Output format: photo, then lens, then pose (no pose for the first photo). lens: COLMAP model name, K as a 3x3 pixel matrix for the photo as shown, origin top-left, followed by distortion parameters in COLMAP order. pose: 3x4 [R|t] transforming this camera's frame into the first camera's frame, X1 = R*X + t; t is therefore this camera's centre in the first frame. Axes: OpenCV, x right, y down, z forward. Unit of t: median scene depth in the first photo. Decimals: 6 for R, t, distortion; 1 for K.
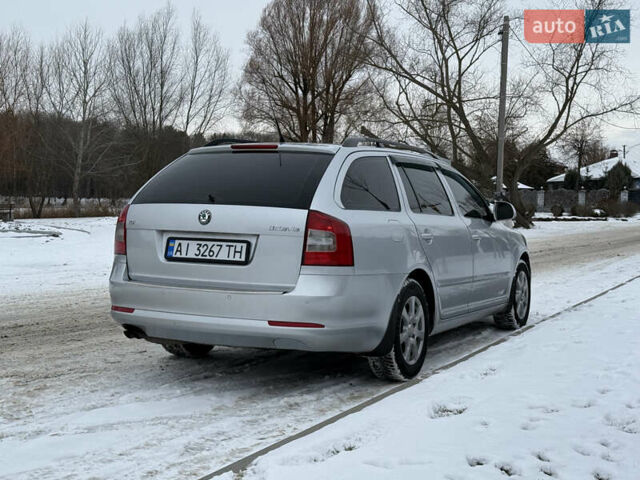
lens RADIAL K [[904.5, 0, 320.0], [0, 904.5, 240.0], [0, 0, 1]] dist [0.170550, -0.112311]
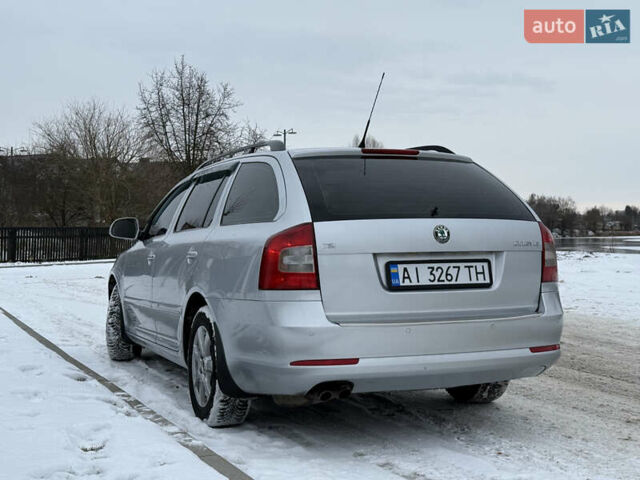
lens RADIAL K [[904.5, 0, 320.0], [0, 904.5, 240.0], [0, 0, 1]] dist [0.170550, -0.112311]
pose [[0.657534, -0.037611, 0.752486, -0.811887], [0.054539, 0.998509, 0.002251, -0.027351], [-0.751449, 0.039560, 0.658604, 0.532782]]
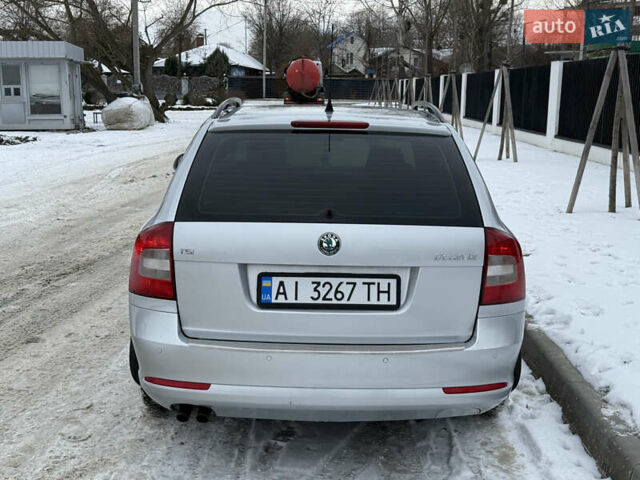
lens RADIAL K [[904.5, 0, 320.0], [0, 904.5, 240.0], [0, 0, 1]] dist [0.170550, -0.112311]
pose [[0.892349, -0.080296, 0.444146, -0.427015], [0.021397, 0.990468, 0.136073, -0.118315], [-0.450838, -0.111922, 0.885561, 0.401581]]
